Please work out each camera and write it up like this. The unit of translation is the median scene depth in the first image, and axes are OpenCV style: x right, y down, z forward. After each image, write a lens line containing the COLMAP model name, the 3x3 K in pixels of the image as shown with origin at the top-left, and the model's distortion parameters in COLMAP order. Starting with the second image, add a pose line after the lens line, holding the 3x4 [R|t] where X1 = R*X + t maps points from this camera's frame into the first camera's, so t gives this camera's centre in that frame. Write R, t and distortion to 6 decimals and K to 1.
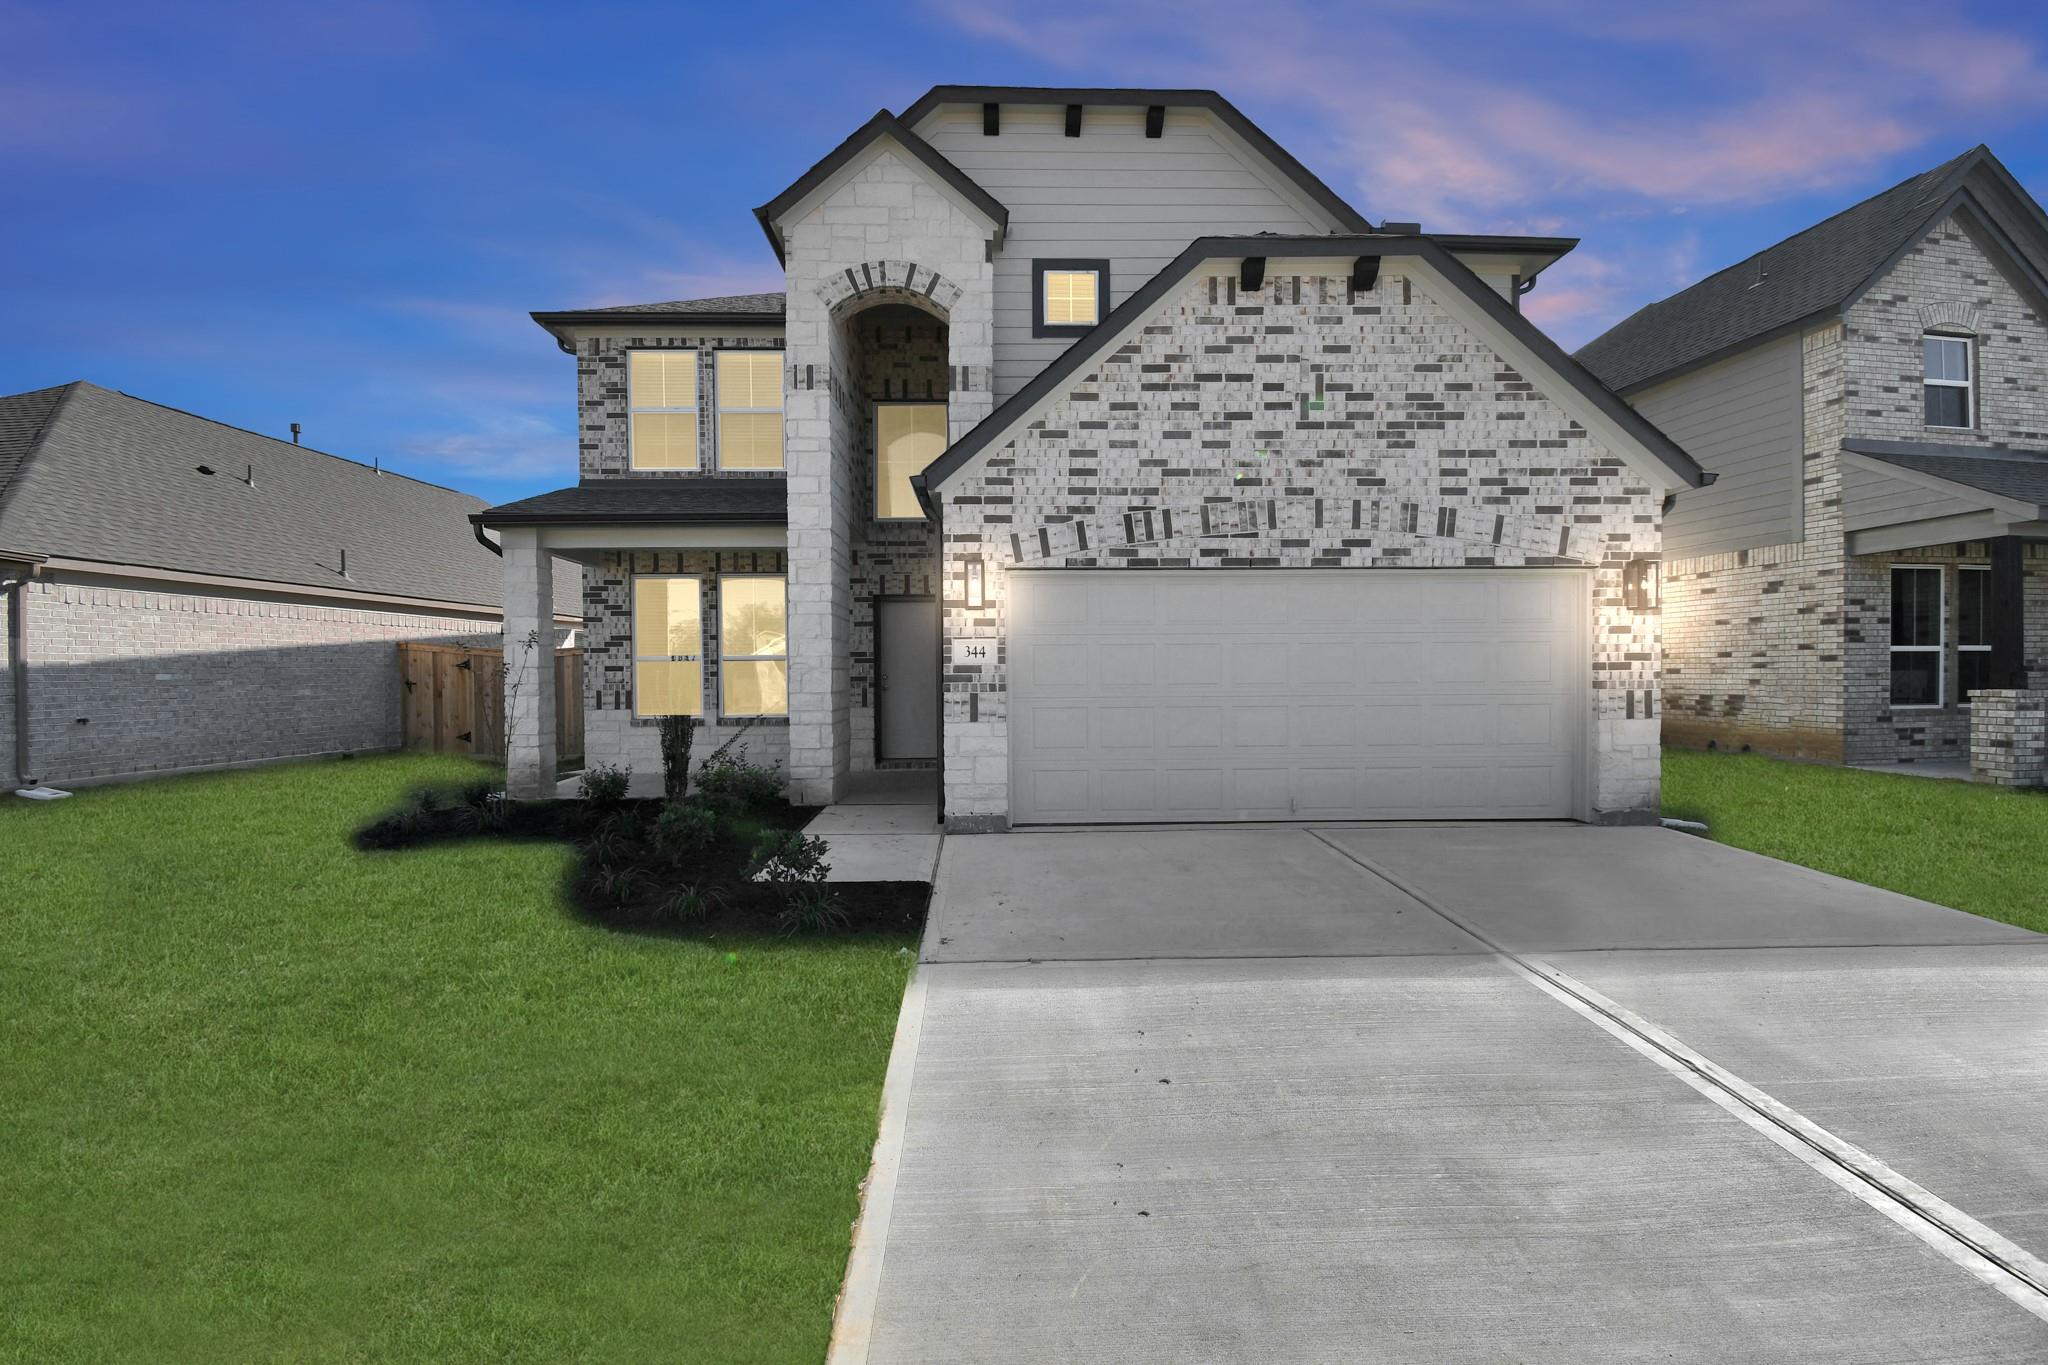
lens RADIAL K [[901.5, 0, 1024.2], [0, 901.5, 689.8], [0, 0, 1]] dist [0.016908, -0.021977]
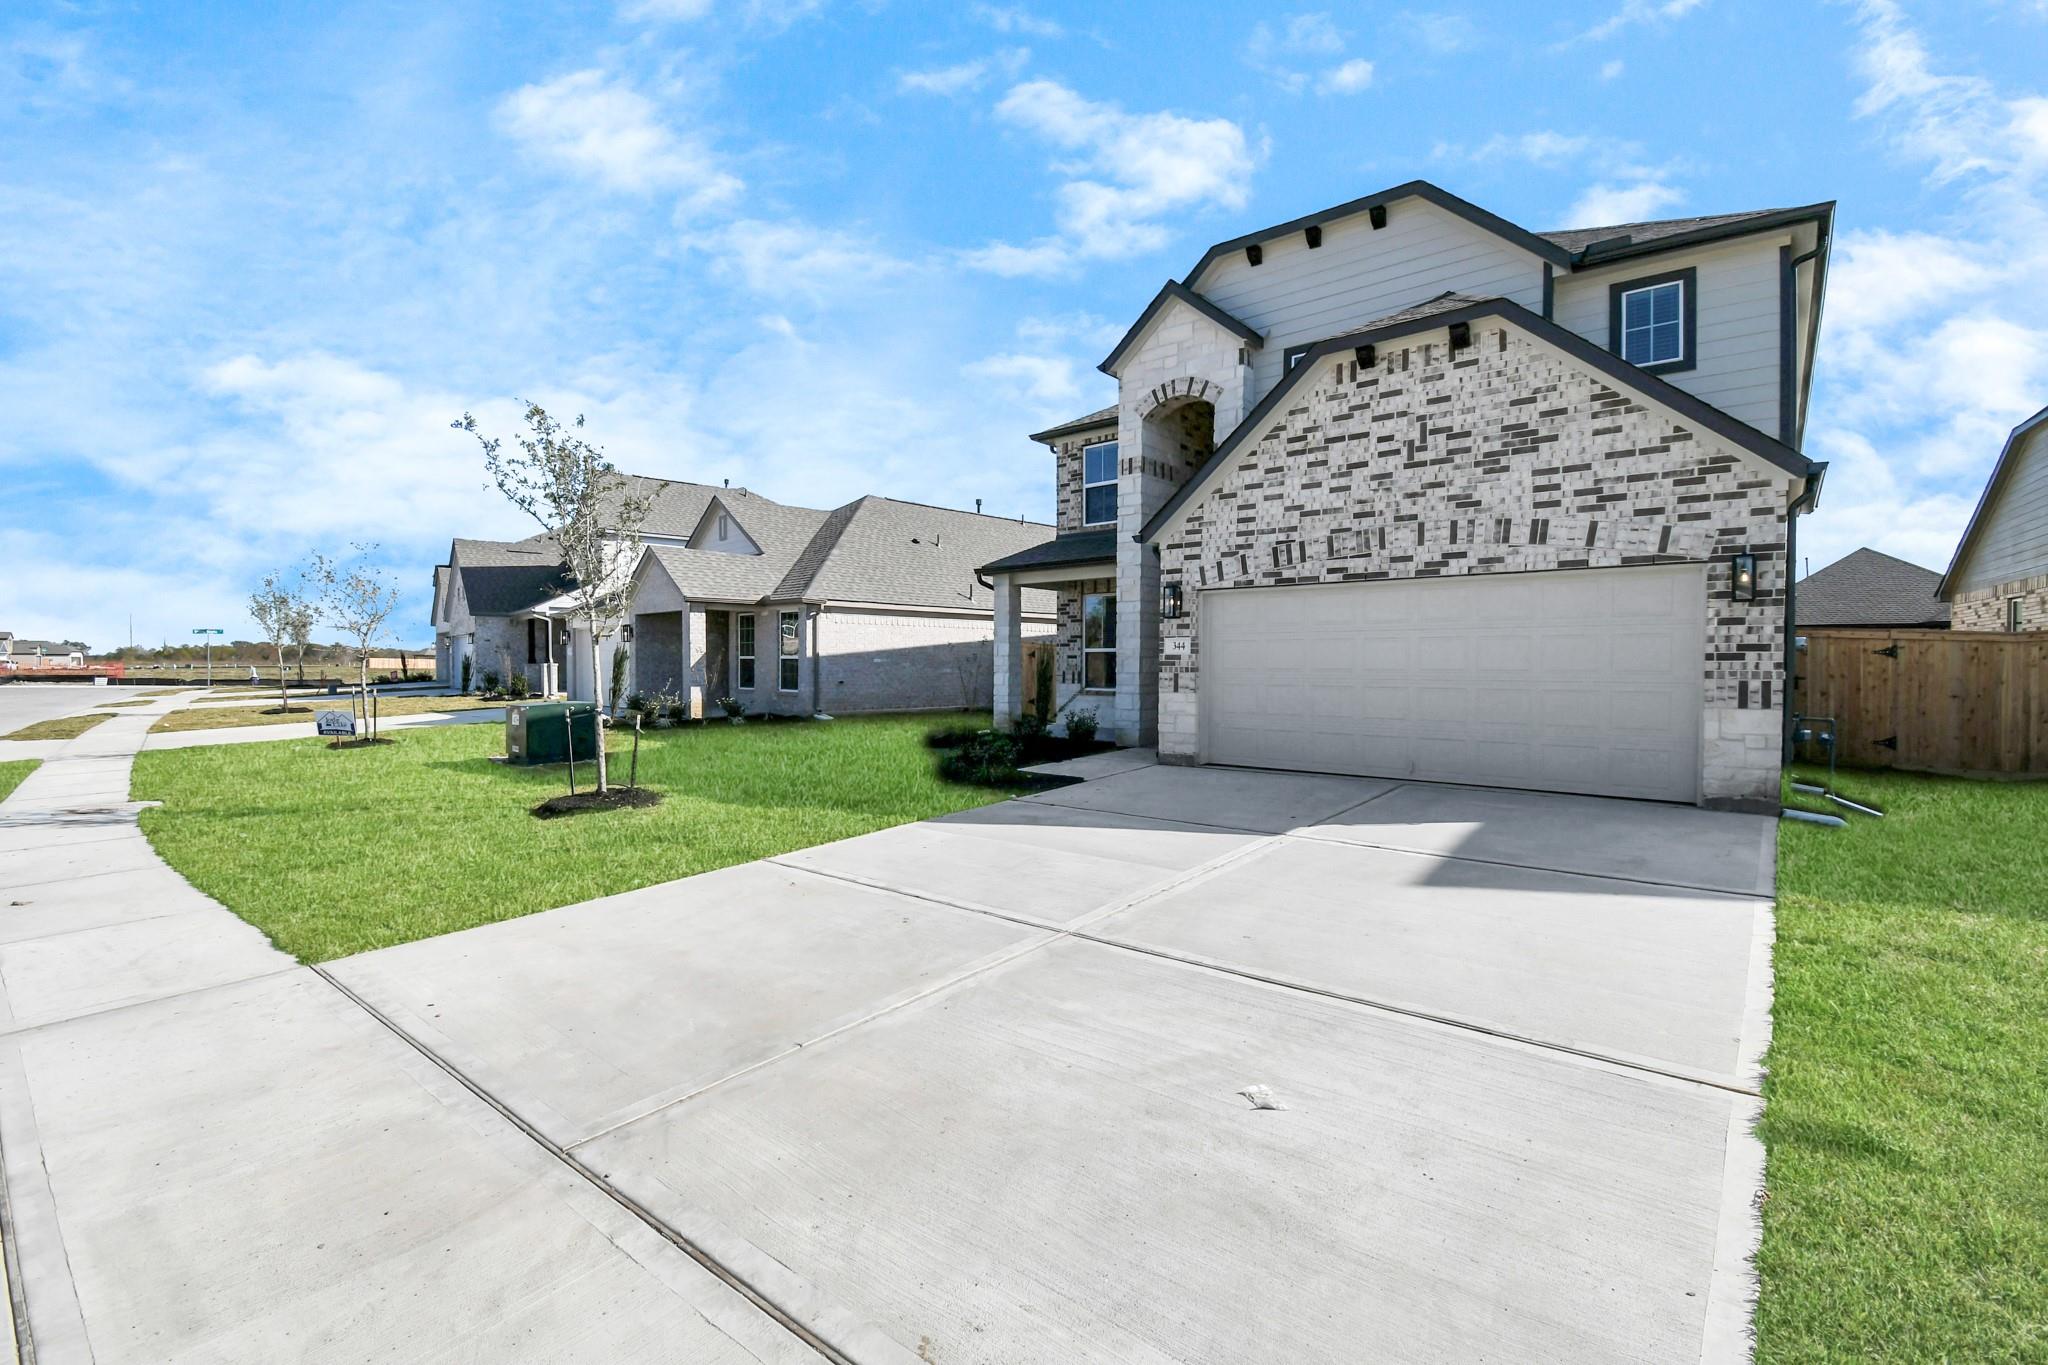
lens RADIAL K [[901.5, 0, 1024.2], [0, 901.5, 689.8], [0, 0, 1]] dist [0.016908, -0.021977]
pose [[0.751319, 0.027299, -0.659374, 0.743937], [-0.020534, 0.999627, 0.017988, 0.009505], [0.659619, 0.000025, 0.751600, -0.305771]]
